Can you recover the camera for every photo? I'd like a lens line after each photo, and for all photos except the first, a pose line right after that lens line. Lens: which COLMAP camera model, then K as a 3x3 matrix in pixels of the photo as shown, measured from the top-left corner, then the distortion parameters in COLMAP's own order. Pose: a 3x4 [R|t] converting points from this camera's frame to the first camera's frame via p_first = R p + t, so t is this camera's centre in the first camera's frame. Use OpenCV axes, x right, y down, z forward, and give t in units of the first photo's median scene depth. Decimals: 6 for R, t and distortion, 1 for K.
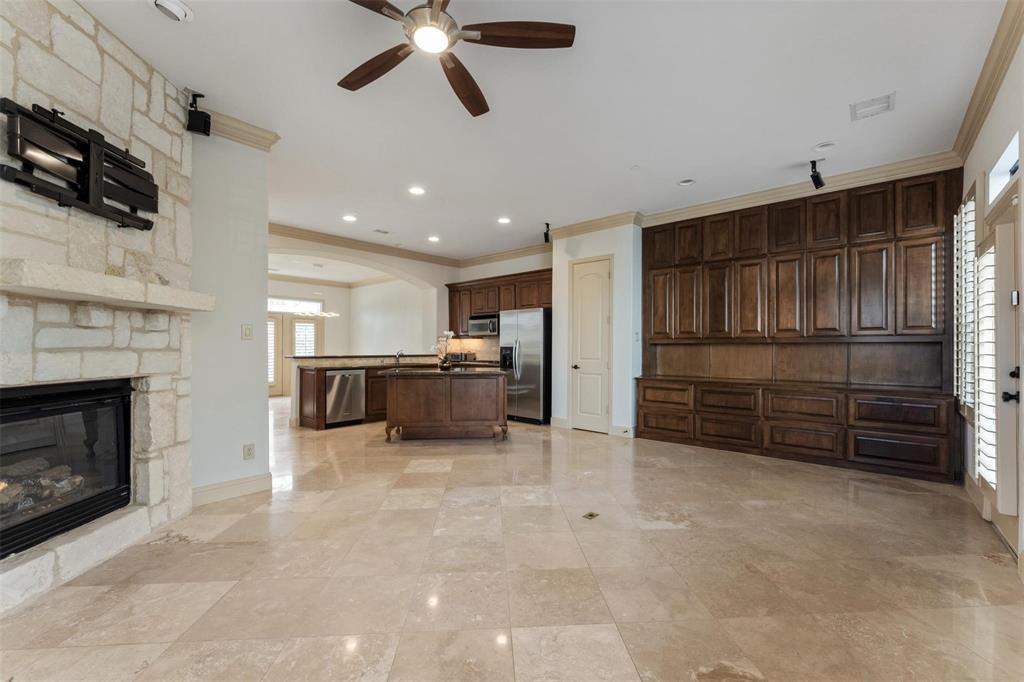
lens RADIAL K [[431.4, 0, 512.0], [0, 431.4, 341.0], [0, 0, 1]] dist [-0.003489, -0.000092]
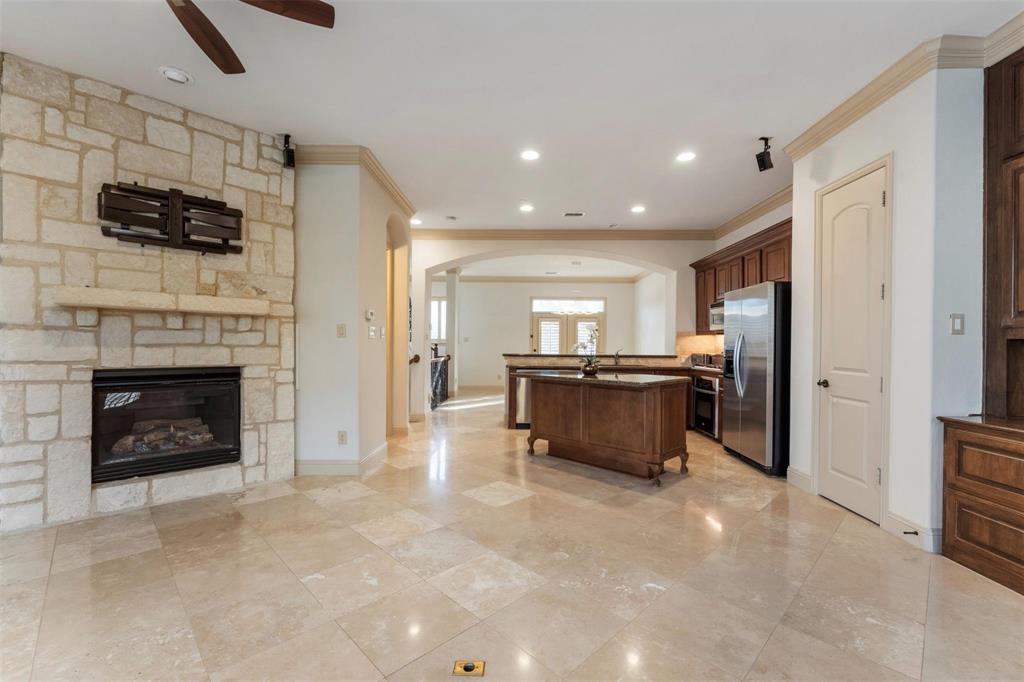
lens RADIAL K [[431.4, 0, 512.0], [0, 431.4, 341.0], [0, 0, 1]] dist [-0.003489, -0.000092]
pose [[0.648261, -0.003654, -0.761409, 0.648562], [0.005432, 0.999985, -0.000174, 0.010247], [0.761399, -0.004023, 0.648271, 0.745063]]
